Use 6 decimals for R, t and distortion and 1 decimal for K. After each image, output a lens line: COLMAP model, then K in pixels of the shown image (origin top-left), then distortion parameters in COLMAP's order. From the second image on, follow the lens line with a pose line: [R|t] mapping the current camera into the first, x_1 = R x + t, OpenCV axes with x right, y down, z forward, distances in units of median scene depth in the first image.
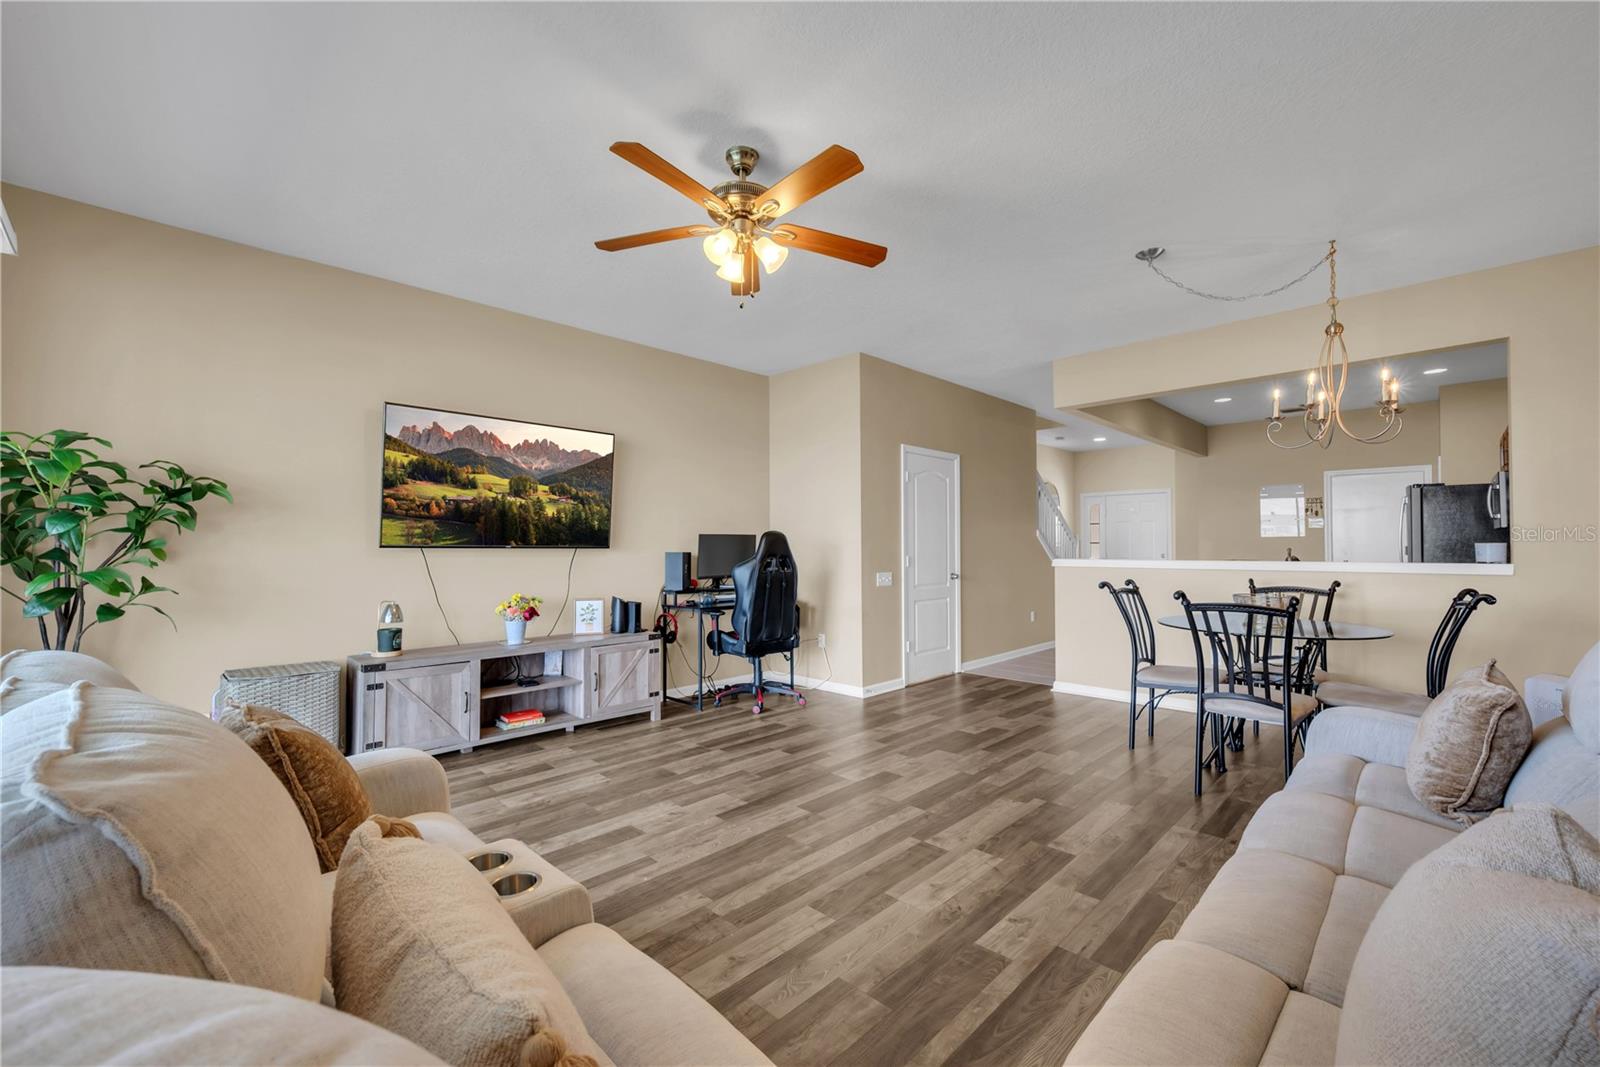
lens RADIAL K [[662.2, 0, 816.6], [0, 662.2, 529.0], [0, 0, 1]] dist [-0.000217, 0.001284]
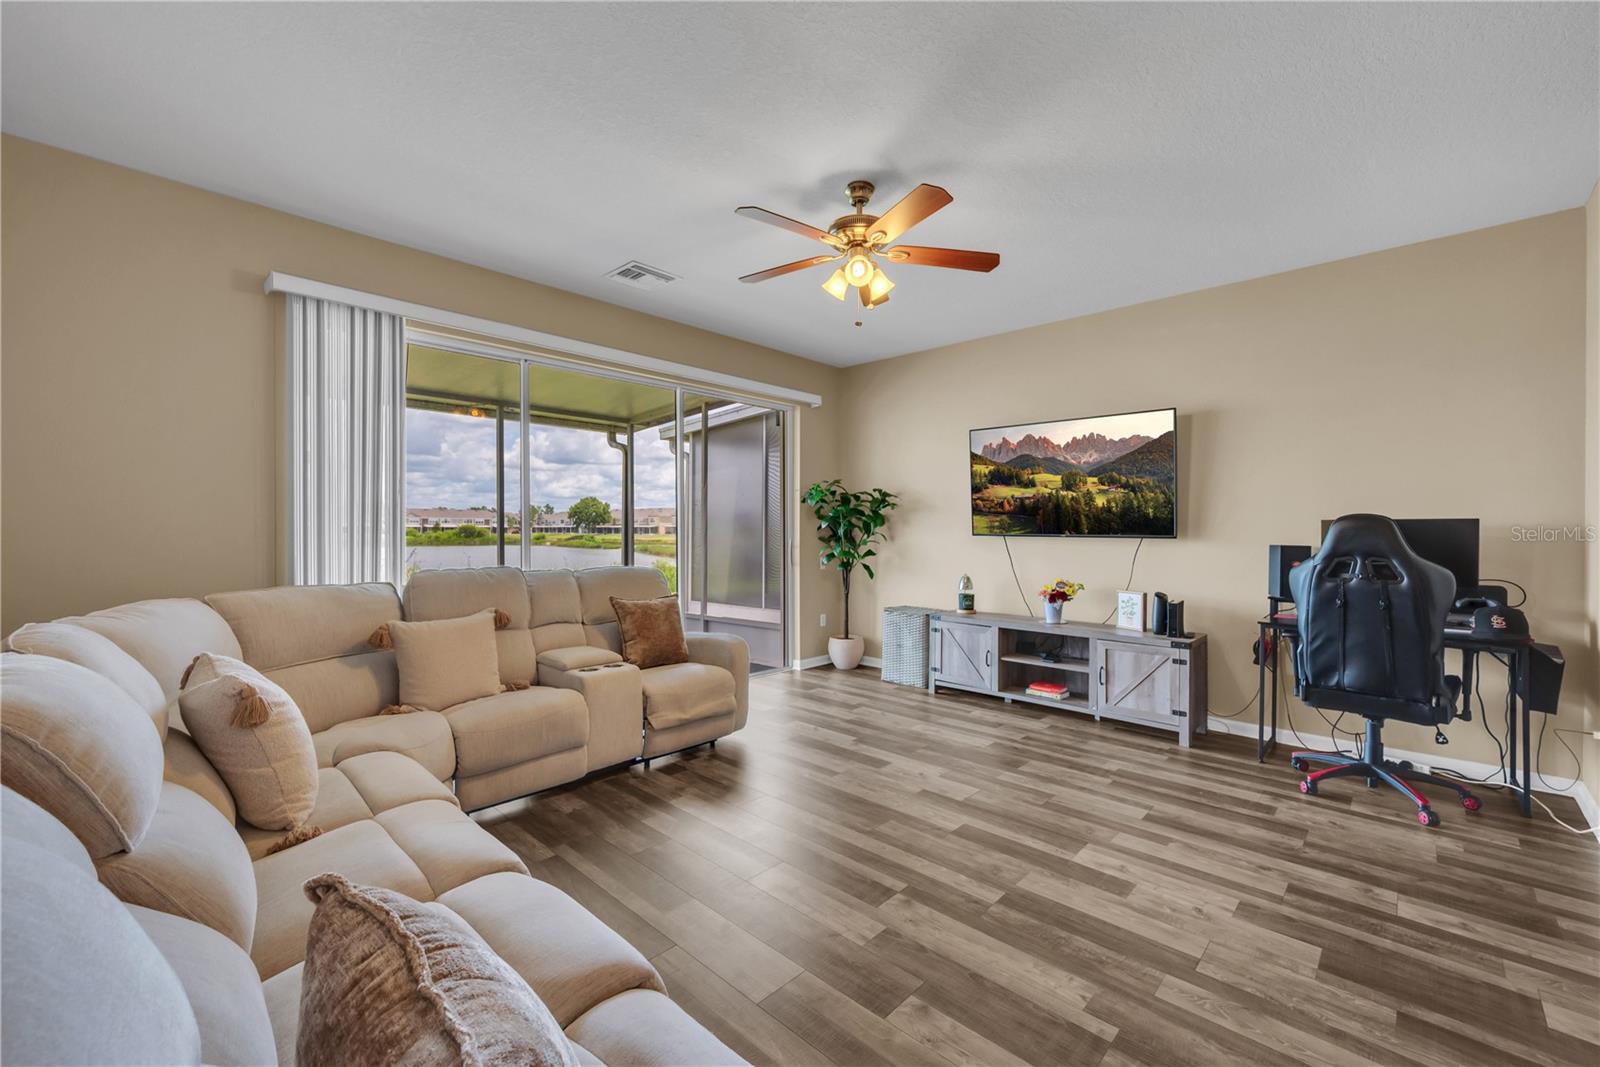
lens RADIAL K [[662.2, 0, 805.8], [0, 662.2, 526.0], [0, 0, 1]] dist [-0.000217, 0.001284]
pose [[-0.007957, -0.005362, -0.999954, 0.693398], [0.023592, 0.999706, -0.005549, 0.006248], [0.999690, -0.023635, -0.007828, 0.621852]]
